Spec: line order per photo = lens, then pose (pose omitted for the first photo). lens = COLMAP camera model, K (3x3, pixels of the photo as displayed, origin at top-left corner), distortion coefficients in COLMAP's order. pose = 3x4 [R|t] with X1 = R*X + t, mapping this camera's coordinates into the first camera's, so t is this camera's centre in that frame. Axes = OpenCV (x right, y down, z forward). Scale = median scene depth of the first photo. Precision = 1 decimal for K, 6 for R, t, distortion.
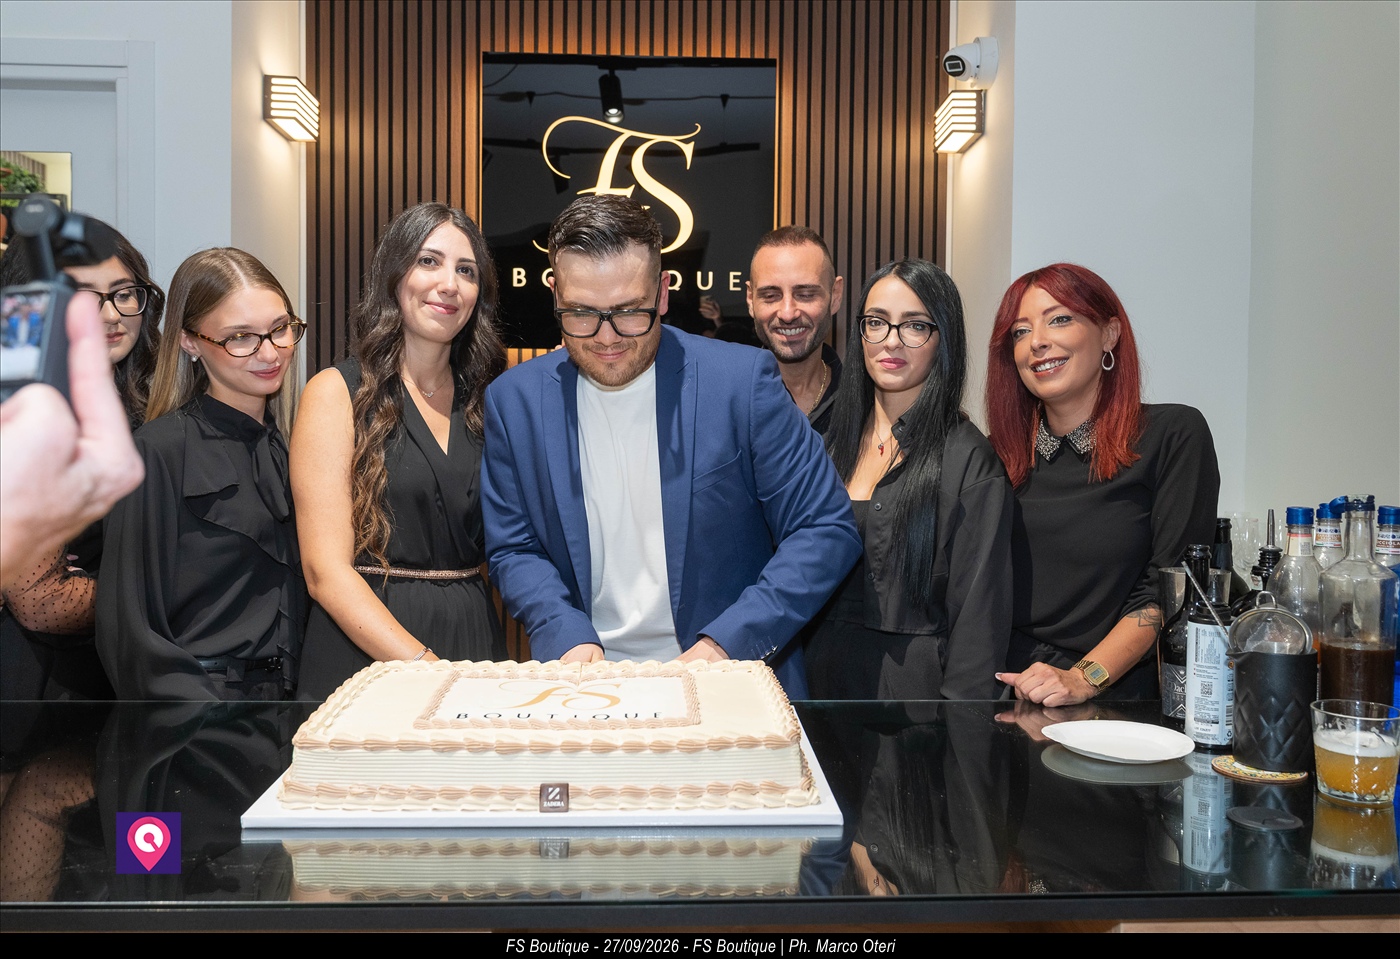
lens RADIAL K [[1165.4, 0, 703.1], [0, 1165.4, 484.7], [0, 0, 1]] dist [-0.012797, 0.026081]
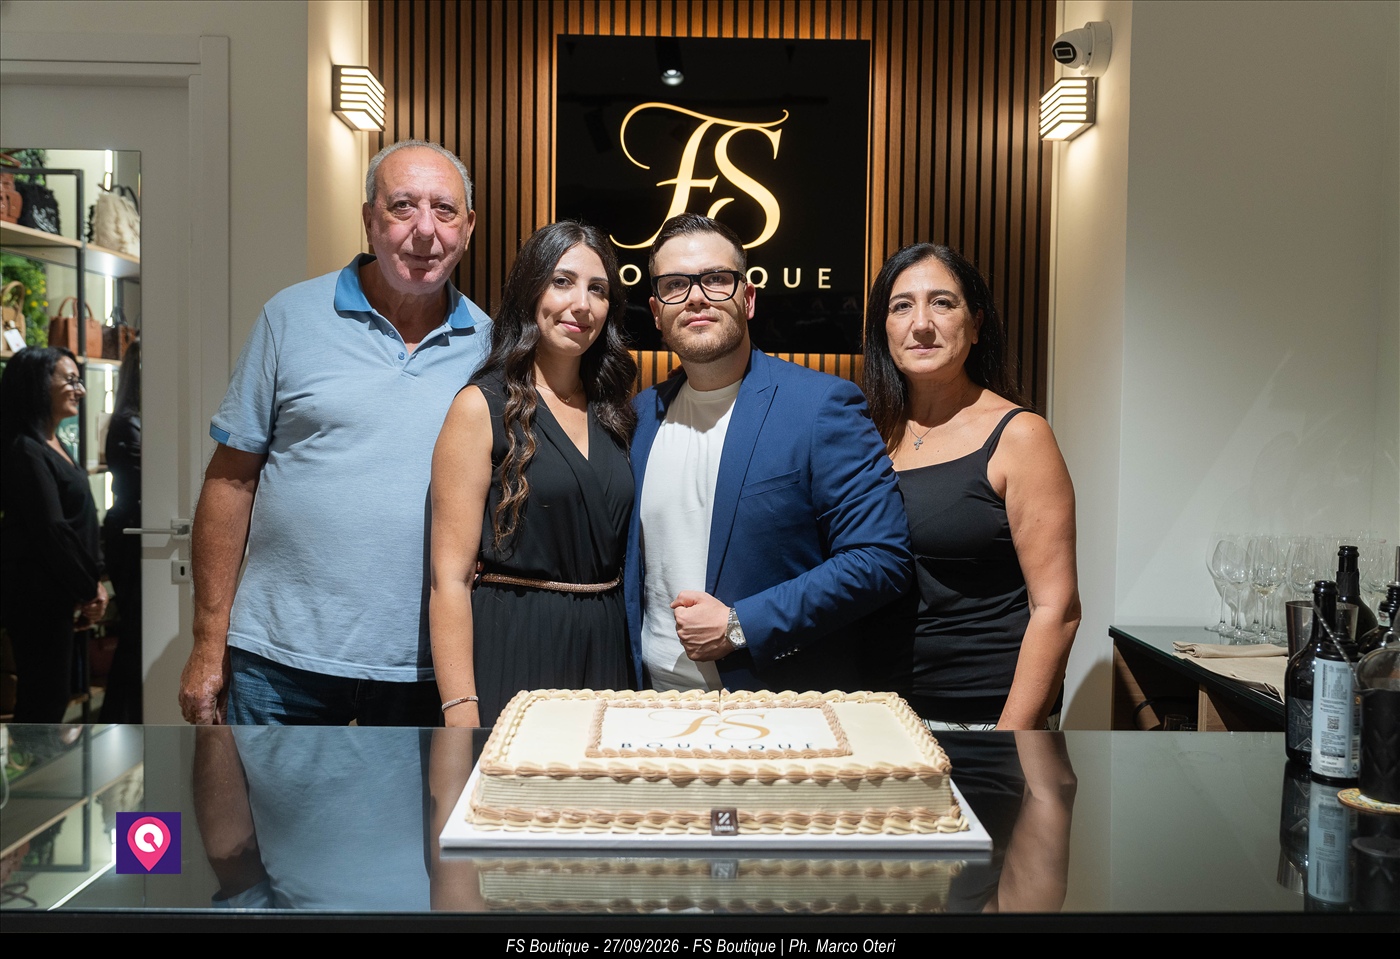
lens RADIAL K [[1357.9, 0, 702.5], [0, 1357.9, 483.1], [0, 0, 1]] dist [0.004191, 0.000000]
pose [[0.999745, 0.003043, -0.022361, -0.101897], [-0.002748, 0.999909, 0.013202, -0.053390], [0.022399, -0.013138, 0.999663, -0.218070]]
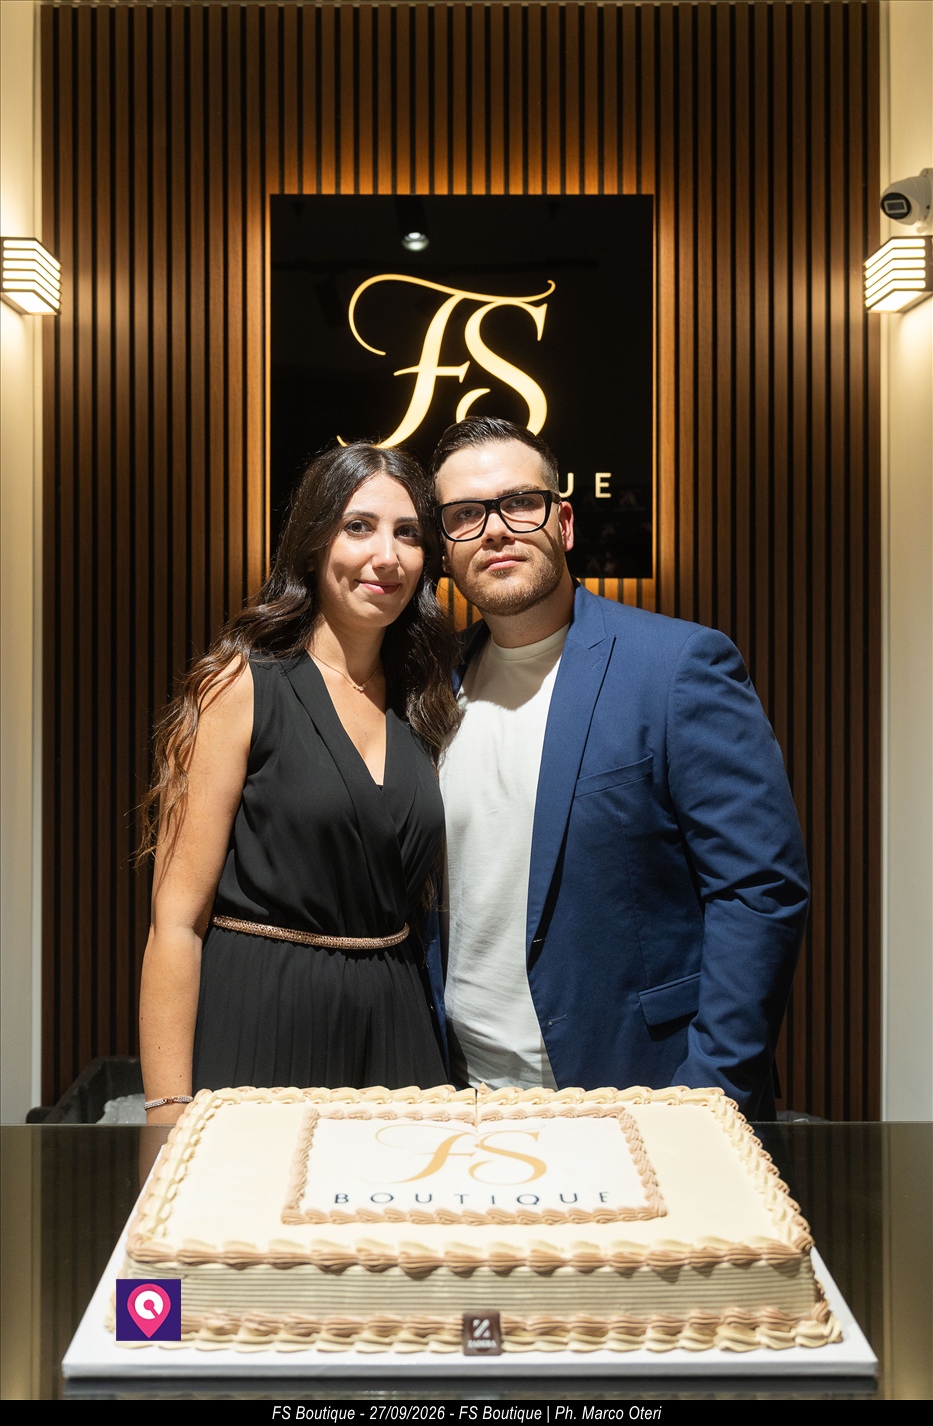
lens RADIAL K [[1524.6, 0, 434.3], [0, 1524.6, 605.2], [0, 0, 1]] dist [-0.000864, 0.000000]
pose [[0.999138, -0.011308, -0.039953, -0.096444], [0.009715, 0.999159, -0.039845, -0.129731], [0.040370, 0.039423, 0.998407, 0.015980]]
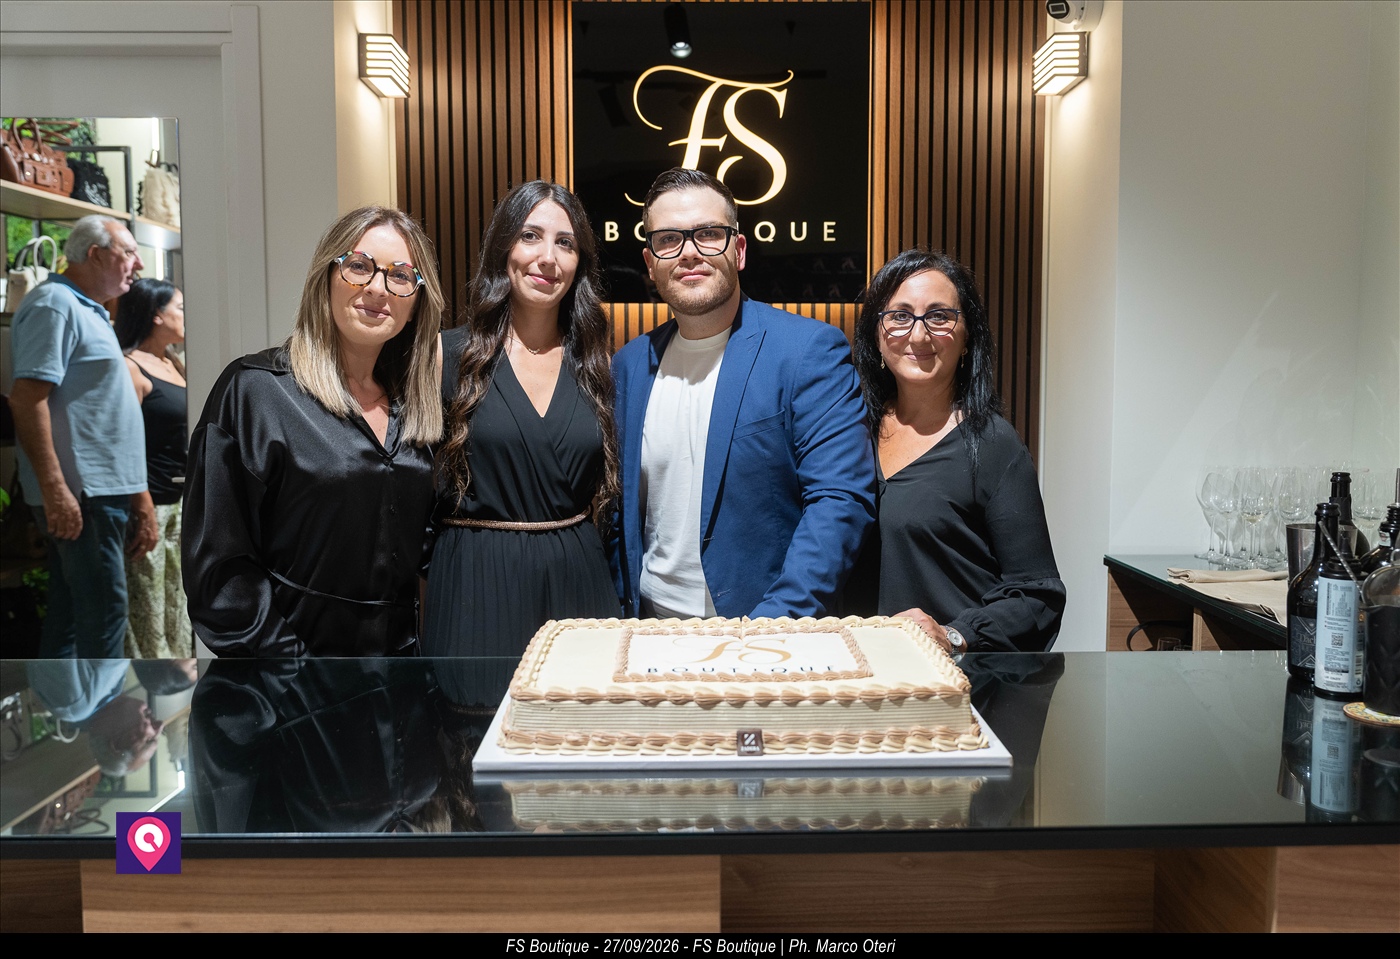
lens RADIAL K [[1251.2, 0, 703.6], [0, 1251.2, 467.5], [0, 0, 1]] dist [-0.003145, 0.009220]
pose [[0.999519, -0.011593, -0.028773, -0.113535], [0.012615, 0.999286, 0.035609, -0.030727], [0.028340, -0.035955, 0.998951, -0.153242]]
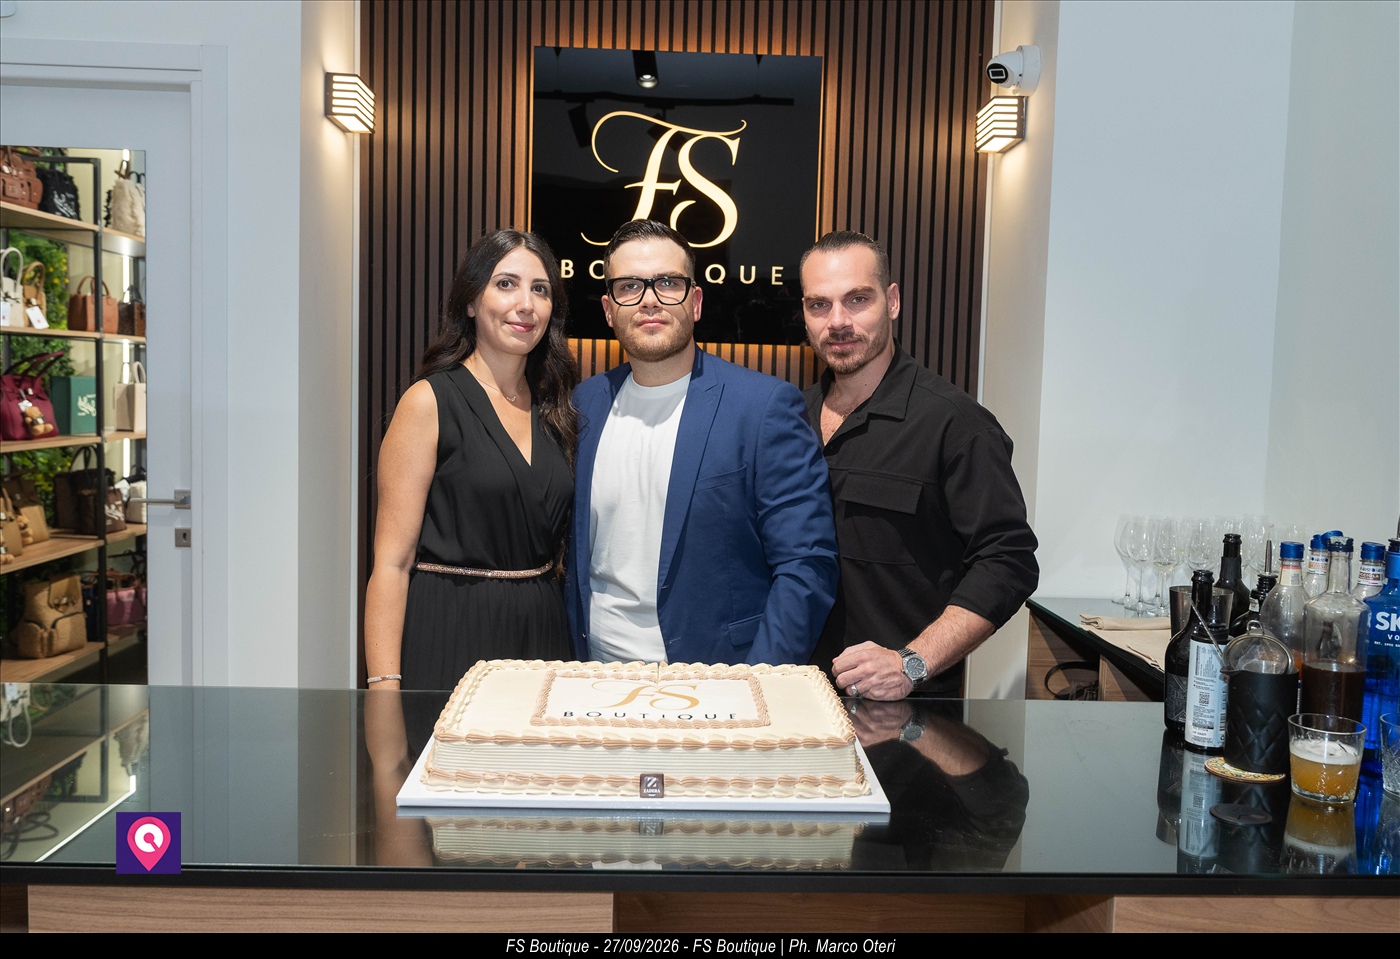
lens RADIAL K [[1251.2, 0, 700.6], [0, 1251.2, 480.6], [0, 0, 1]] dist [-0.003145, 0.009220]
pose [[0.999815, 0.016842, -0.009340, -0.059466], [-0.016442, 0.999006, 0.041430, -0.086783], [0.010028, -0.041268, 0.999098, -0.241302]]
